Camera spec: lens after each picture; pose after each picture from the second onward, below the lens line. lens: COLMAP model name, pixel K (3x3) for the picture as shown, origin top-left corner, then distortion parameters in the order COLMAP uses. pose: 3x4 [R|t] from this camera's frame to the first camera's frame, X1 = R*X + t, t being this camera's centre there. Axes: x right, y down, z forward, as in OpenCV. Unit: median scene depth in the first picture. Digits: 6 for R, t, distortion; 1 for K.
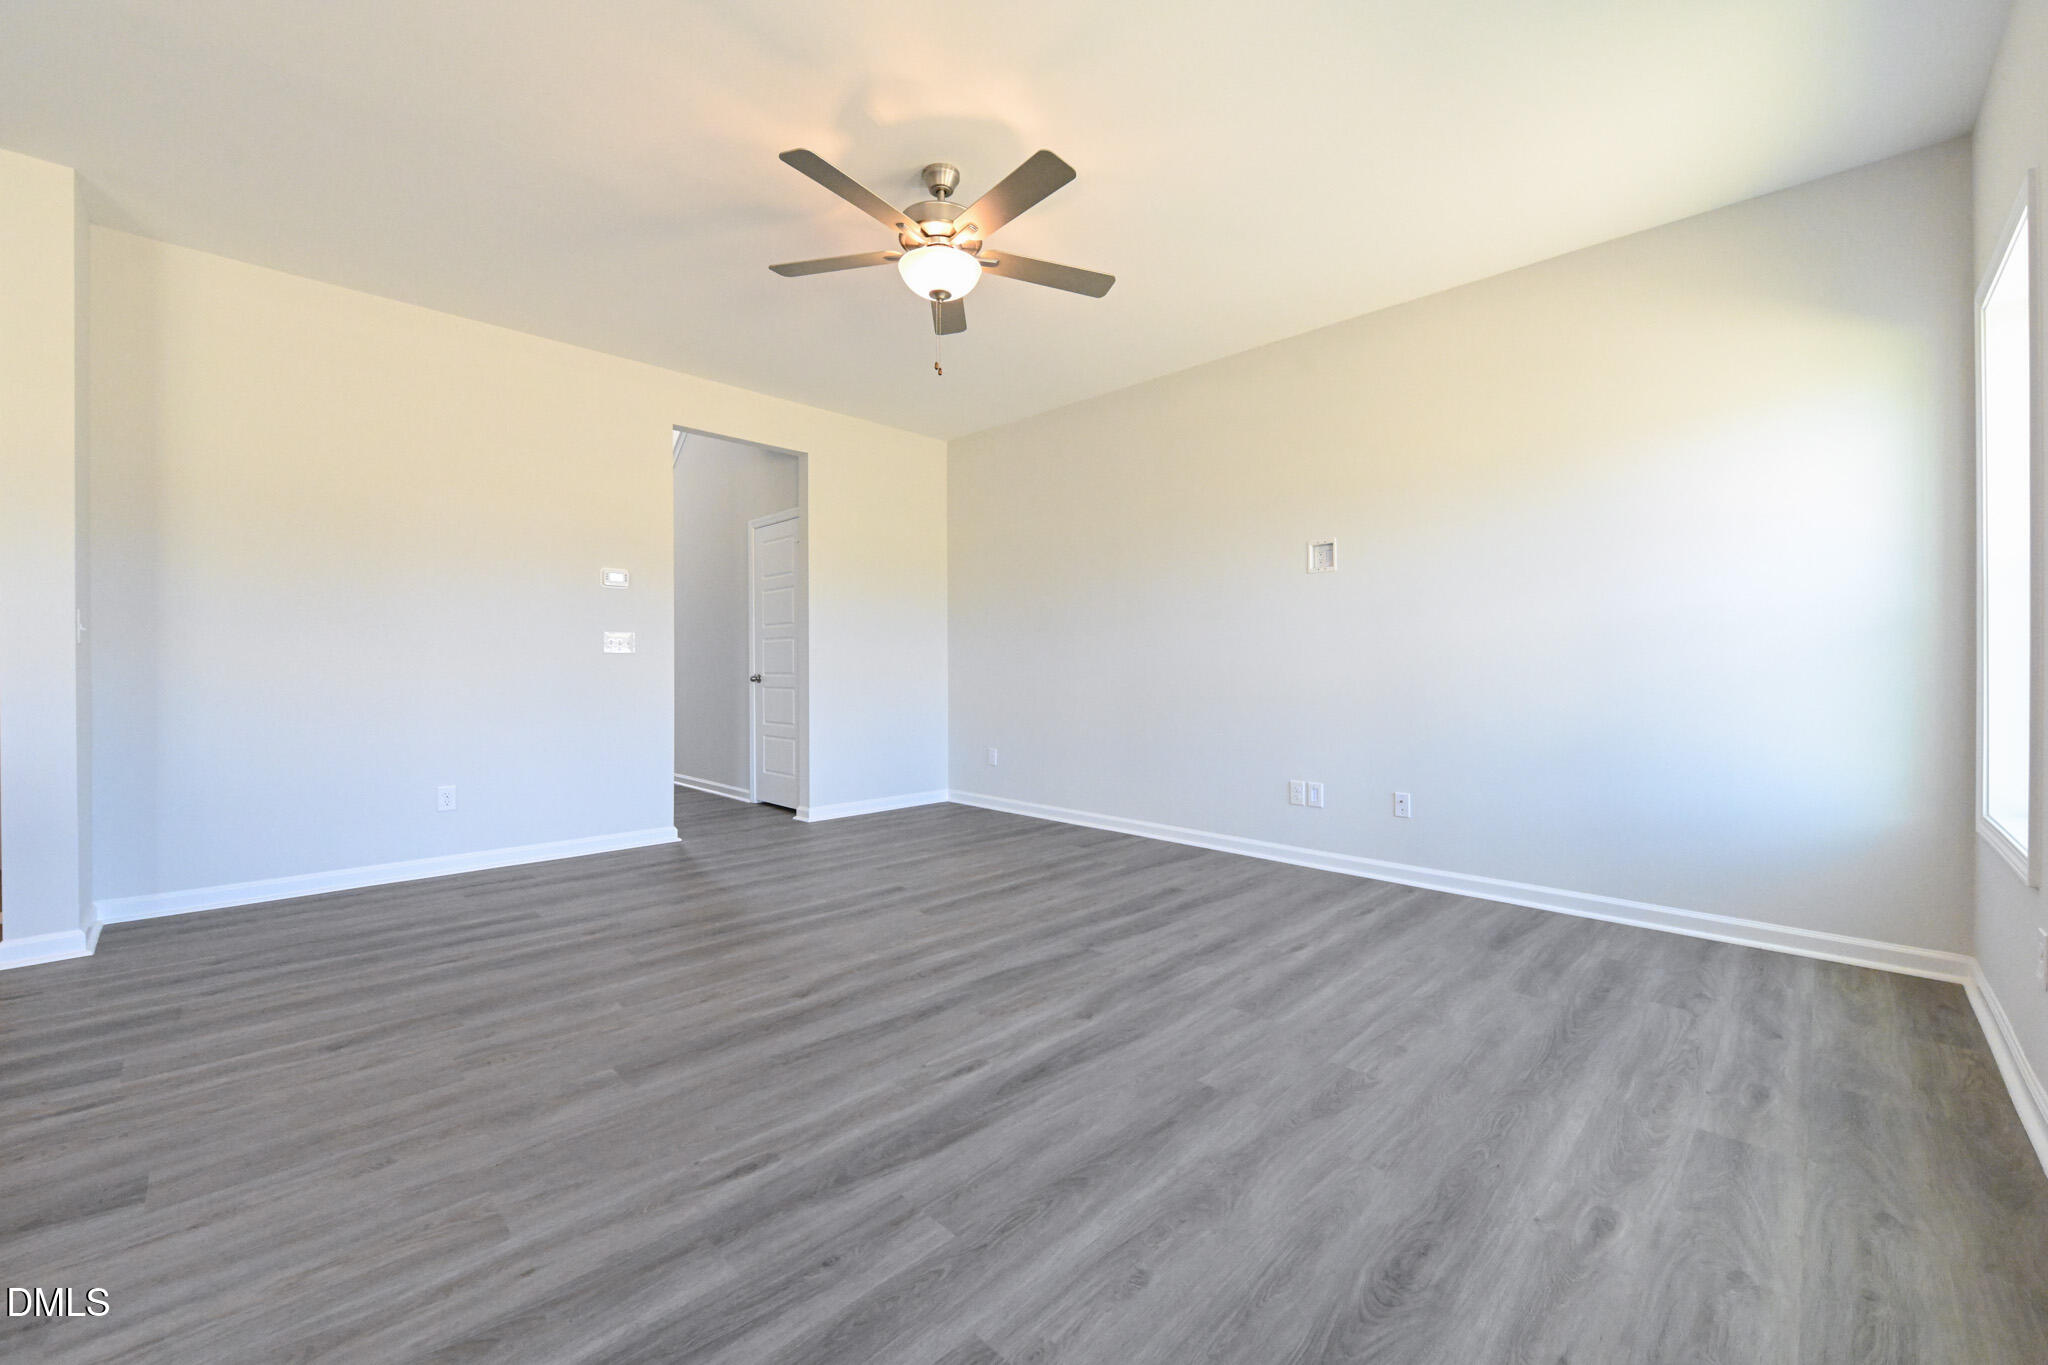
lens RADIAL K [[802.0, 0, 1018.1], [0, 802.0, 674.6], [0, 0, 1]] dist [-0.011680, 0.000206]
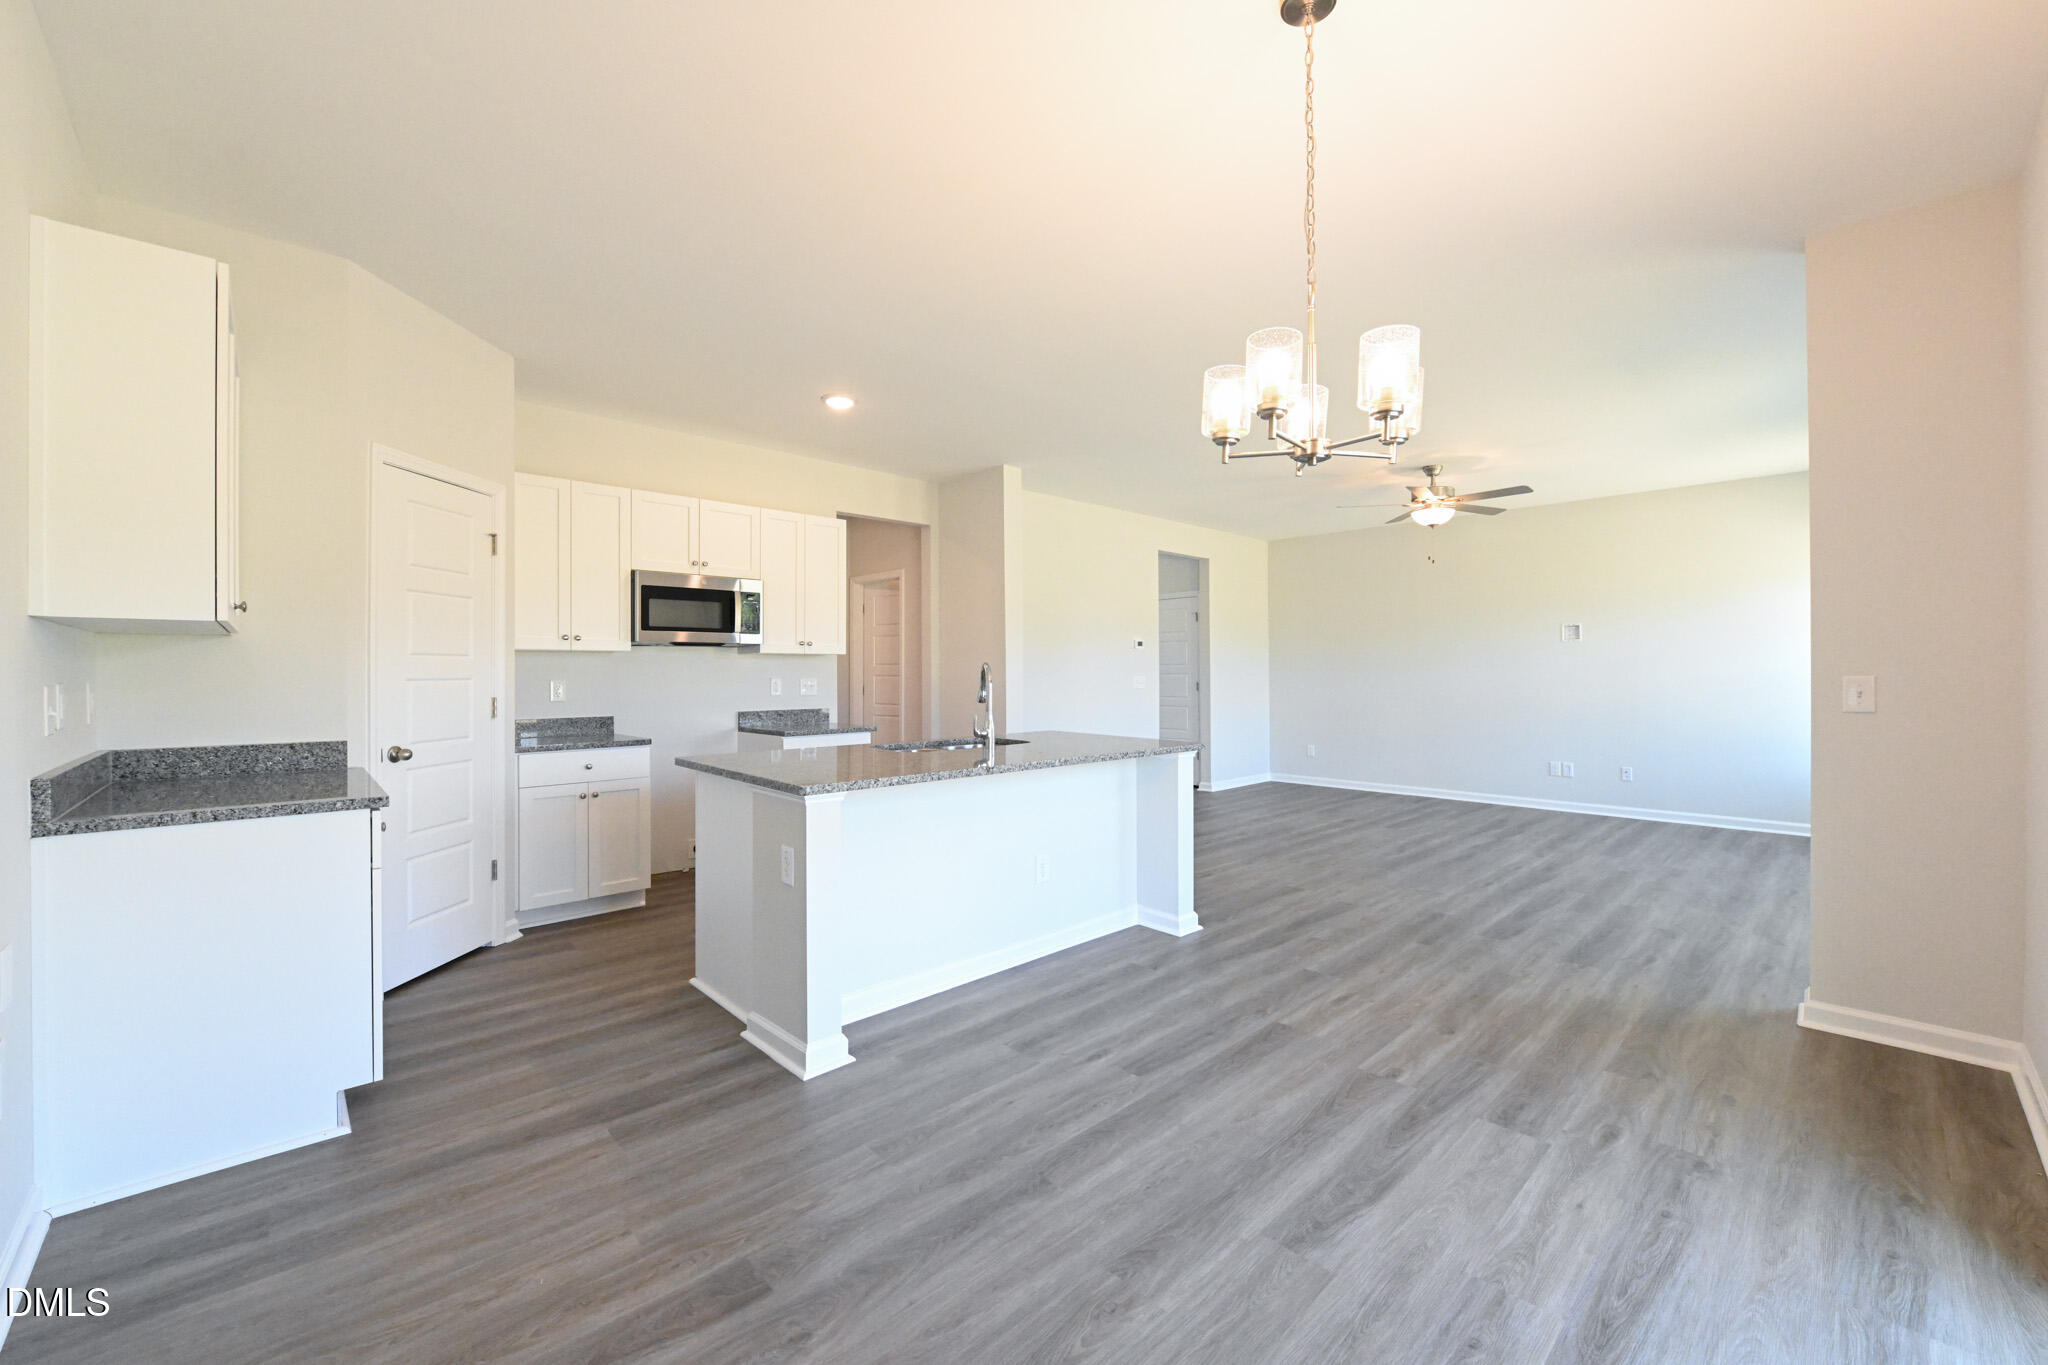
lens RADIAL K [[802.0, 0, 1005.4], [0, 802.0, 697.3], [0, 0, 1]] dist [-0.011680, 0.000206]
pose [[0.999606, -0.005876, -0.027461, -0.614017], [0.006507, 0.999715, 0.022974, -0.042842], [0.027318, -0.023144, 0.999359, -0.583920]]
